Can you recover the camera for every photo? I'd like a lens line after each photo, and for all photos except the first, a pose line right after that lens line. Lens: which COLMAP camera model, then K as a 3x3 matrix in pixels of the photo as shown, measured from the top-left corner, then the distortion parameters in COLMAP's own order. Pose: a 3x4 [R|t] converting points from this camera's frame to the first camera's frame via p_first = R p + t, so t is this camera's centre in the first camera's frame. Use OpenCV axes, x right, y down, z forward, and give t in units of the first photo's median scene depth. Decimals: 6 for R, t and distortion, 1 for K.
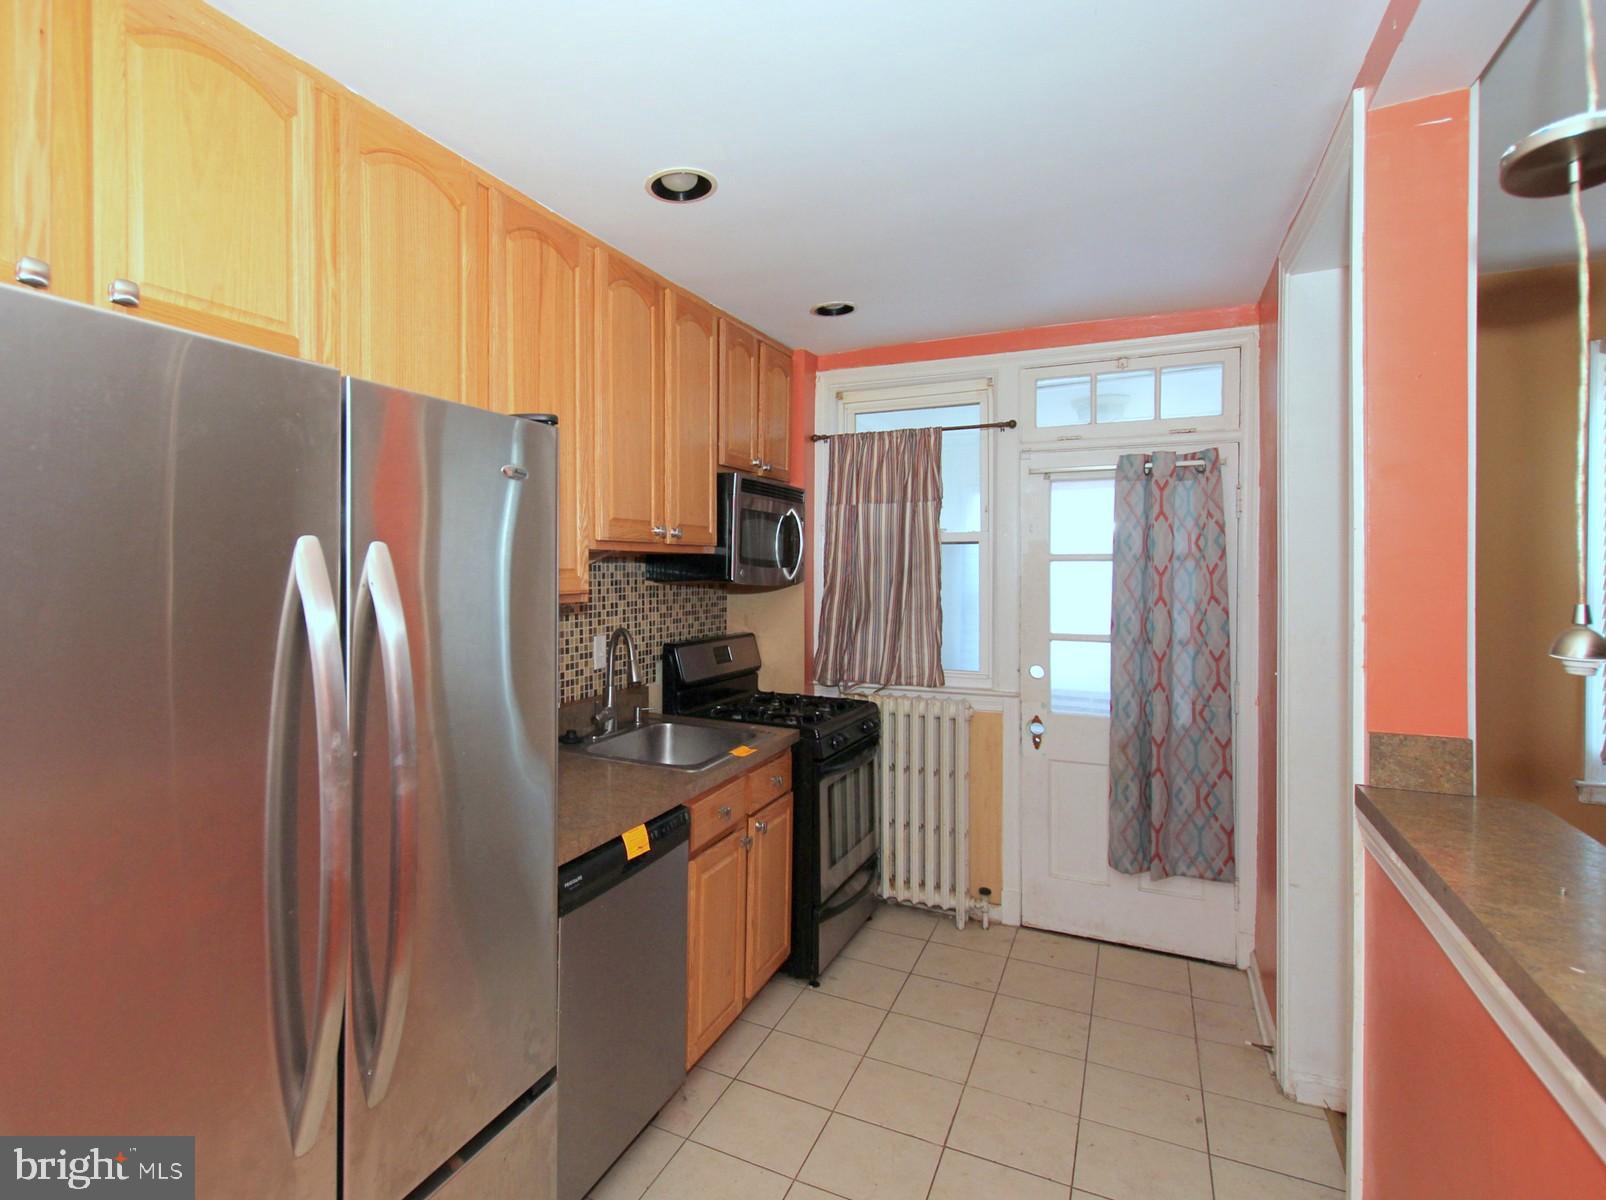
lens RADIAL K [[860.1, 0, 686.5], [0, 860.1, 570.9], [0, 0, 1]] dist [0.005531, -0.002101]
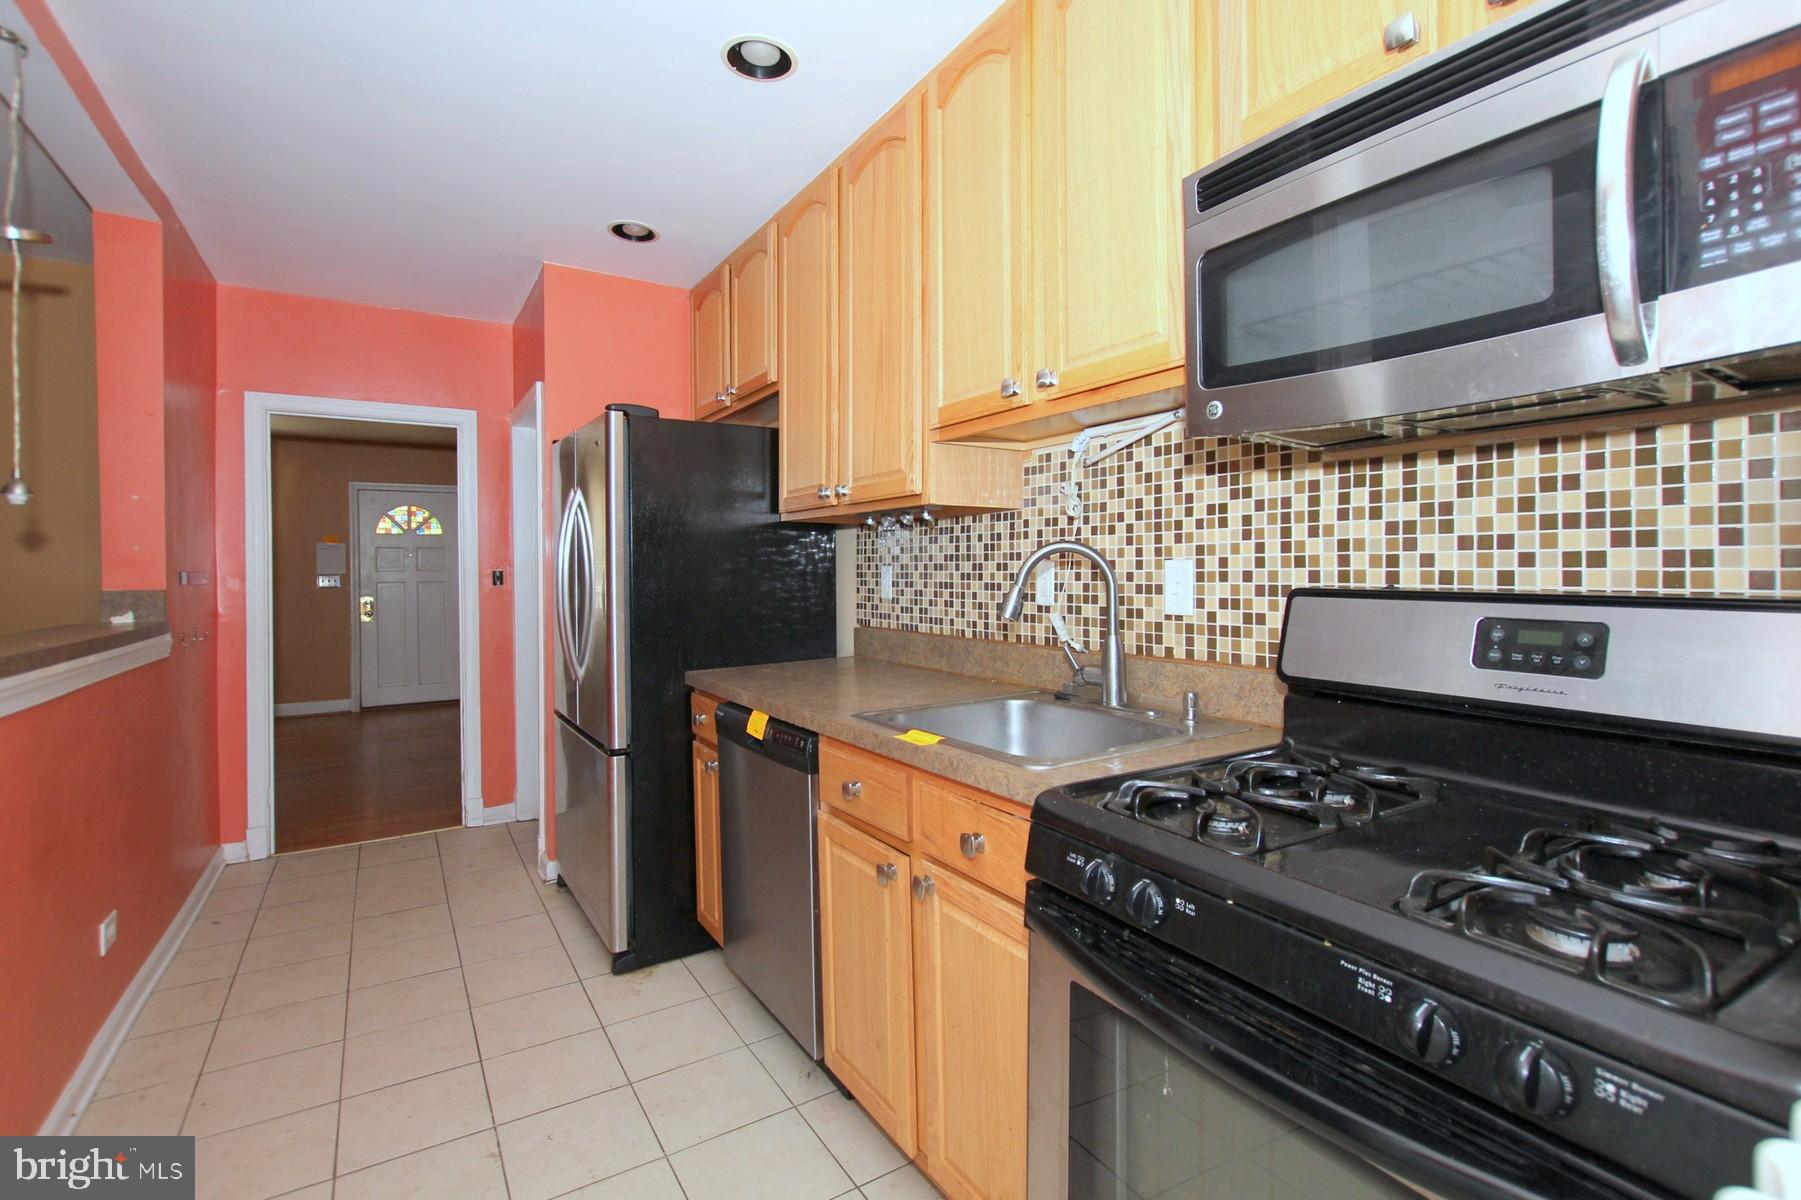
lens RADIAL K [[850.2, 0, 879.0], [0, 850.2, 569.4], [0, 0, 1]] dist [0.001125, -0.000280]
pose [[-0.525231, 0.001715, -0.850958, 0.473840], [0.001723, 0.999998, 0.000951, 0.074359], [0.850958, -0.000967, -0.525232, 1.043221]]
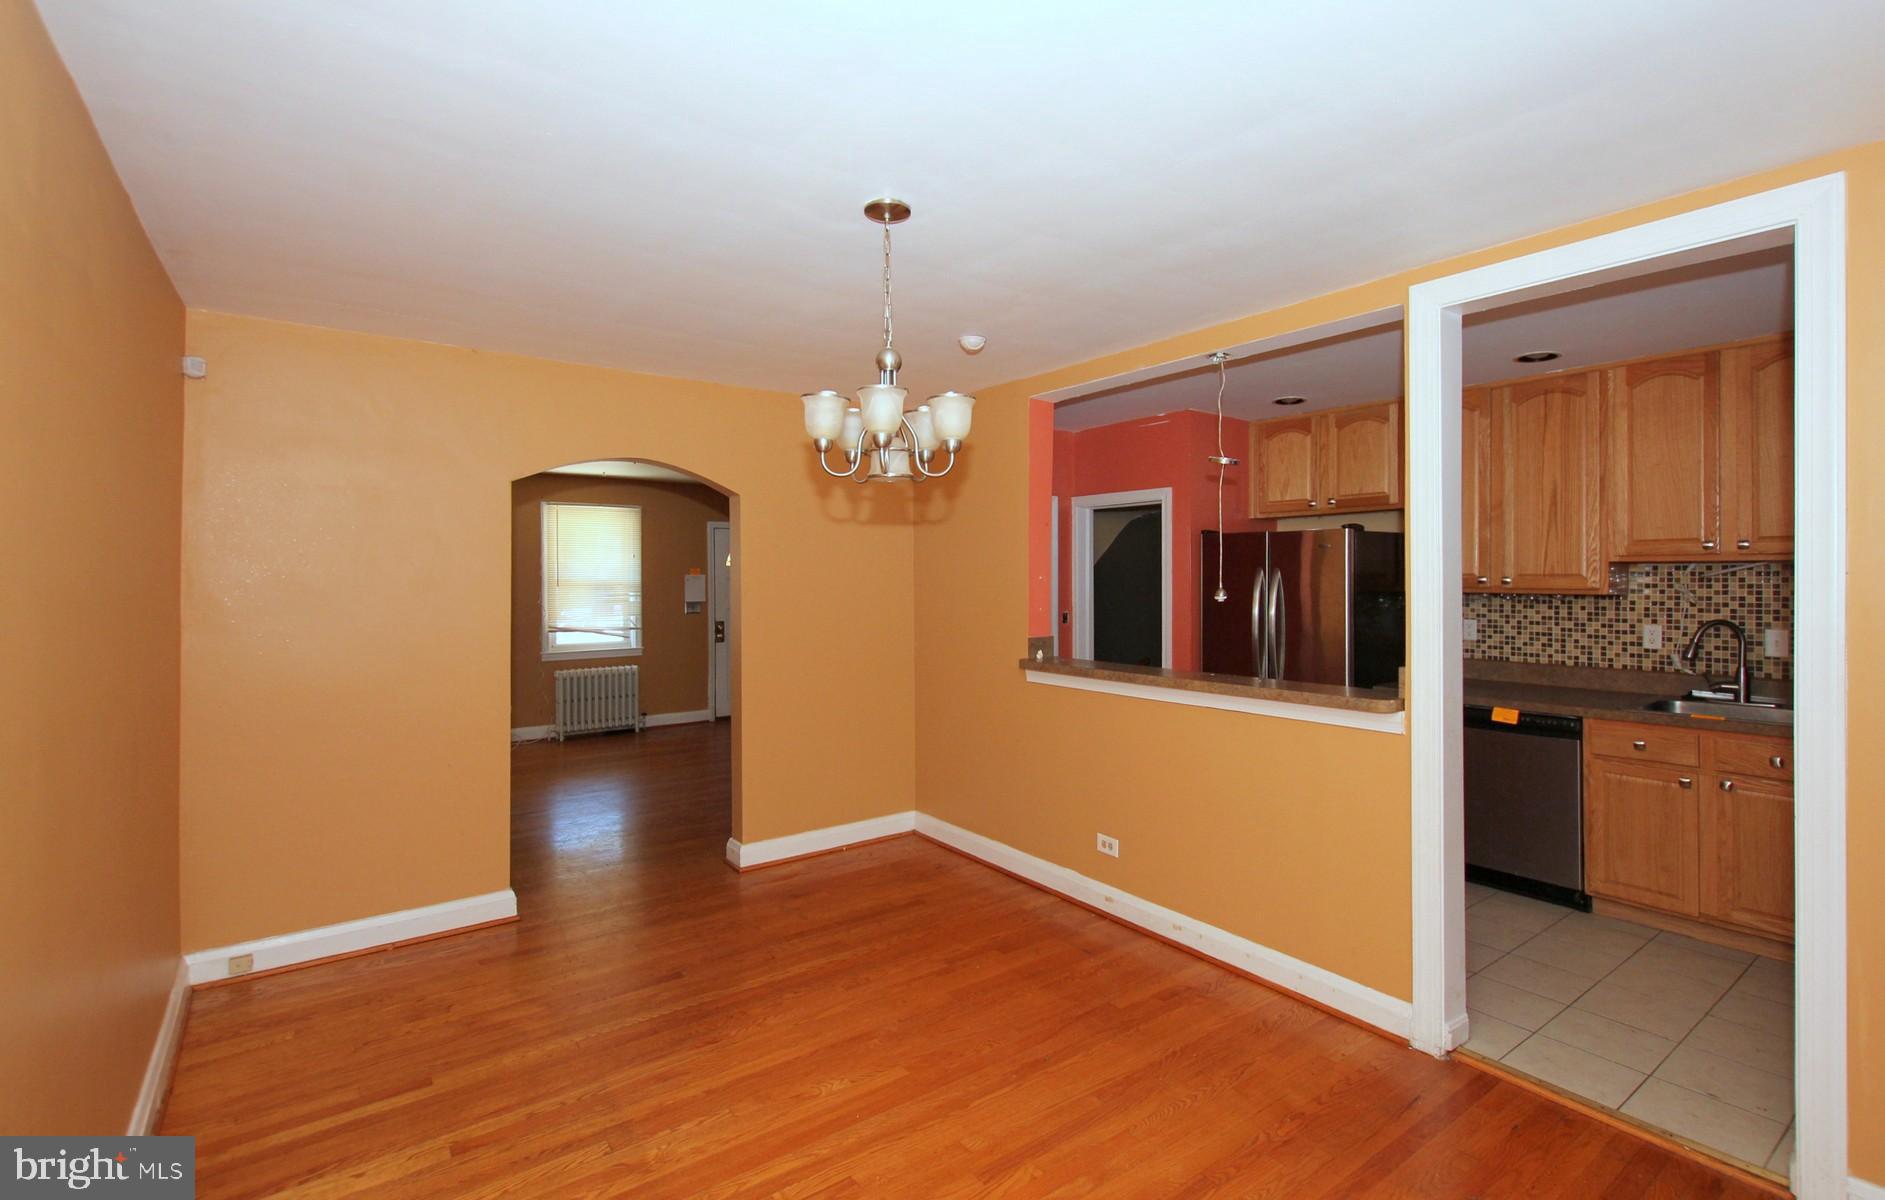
lens RADIAL K [[860.2, 0, 928.7], [0, 860.2, 575.8], [0, 0, 1]] dist [-0.004823, -0.001320]
pose [[-0.446708, -0.000148, -0.894680, 1.378784], [-0.002278, 0.999997, 0.000972, 0.001463], [0.894677, 0.002472, -0.446707, 0.435104]]
